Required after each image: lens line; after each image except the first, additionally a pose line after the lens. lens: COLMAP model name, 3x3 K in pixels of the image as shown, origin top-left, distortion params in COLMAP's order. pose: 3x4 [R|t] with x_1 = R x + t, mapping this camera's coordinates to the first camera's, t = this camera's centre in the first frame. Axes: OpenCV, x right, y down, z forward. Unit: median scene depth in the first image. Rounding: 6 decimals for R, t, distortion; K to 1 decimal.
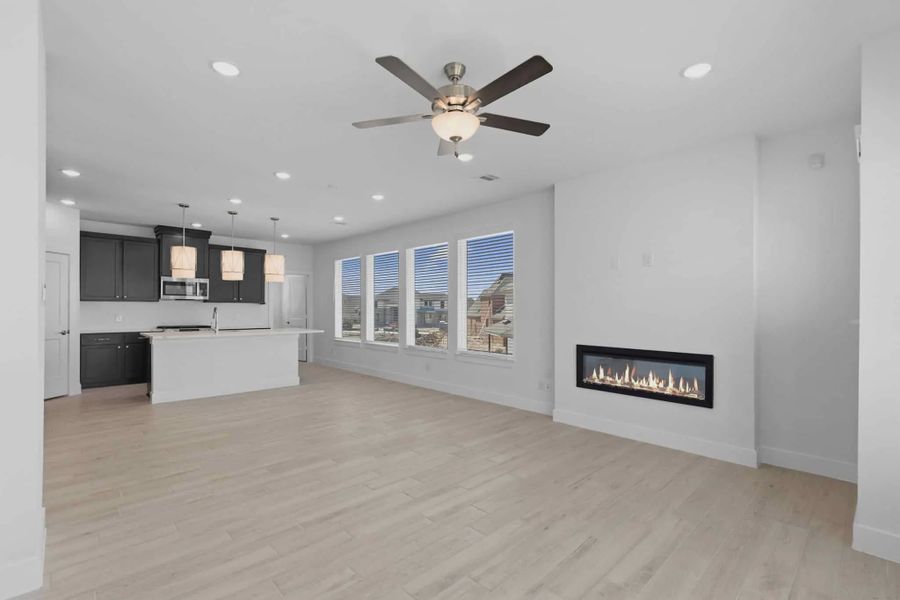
lens RADIAL K [[412.7, 0, 460.2], [0, 412.7, 304.1], [0, 0, 1]] dist [0.001497, -0.000273]
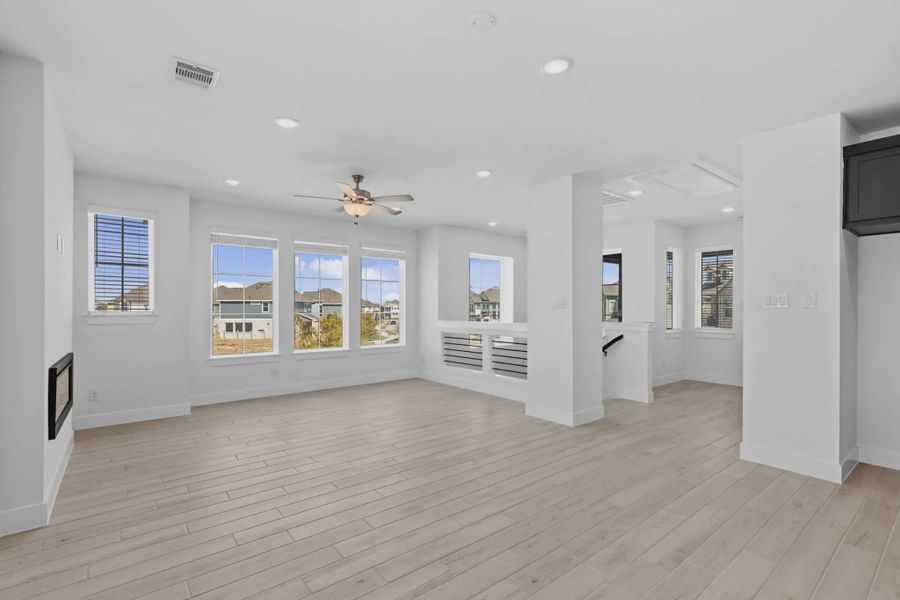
lens RADIAL K [[412.7, 0, 460.2], [0, 412.7, 304.1], [0, 0, 1]] dist [0.001497, -0.000273]
pose [[-0.996728, -0.018424, 0.078702, -0.382143], [-0.019007, 0.999797, -0.006661, -0.000891], [-0.078563, -0.008135, -0.996876, 1.808584]]
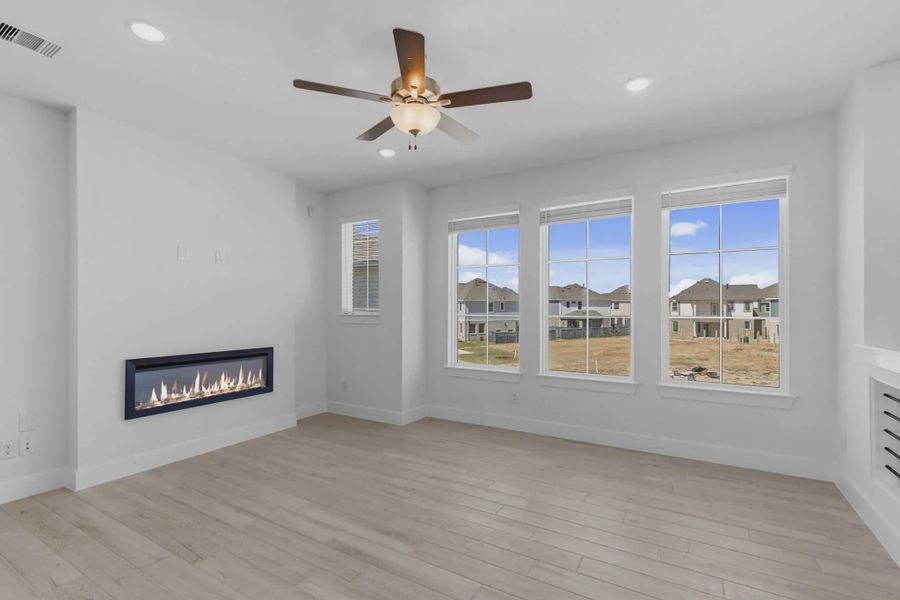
lens RADIAL K [[412.7, 0, 460.2], [0, 412.7, 304.1], [0, 0, 1]] dist [0.001497, -0.000273]
pose [[-0.242953, -0.013445, 0.969945, -0.614215], [0.002413, 0.999892, 0.014465, -0.009429], [-0.970035, 0.005855, -0.242894, 0.719977]]
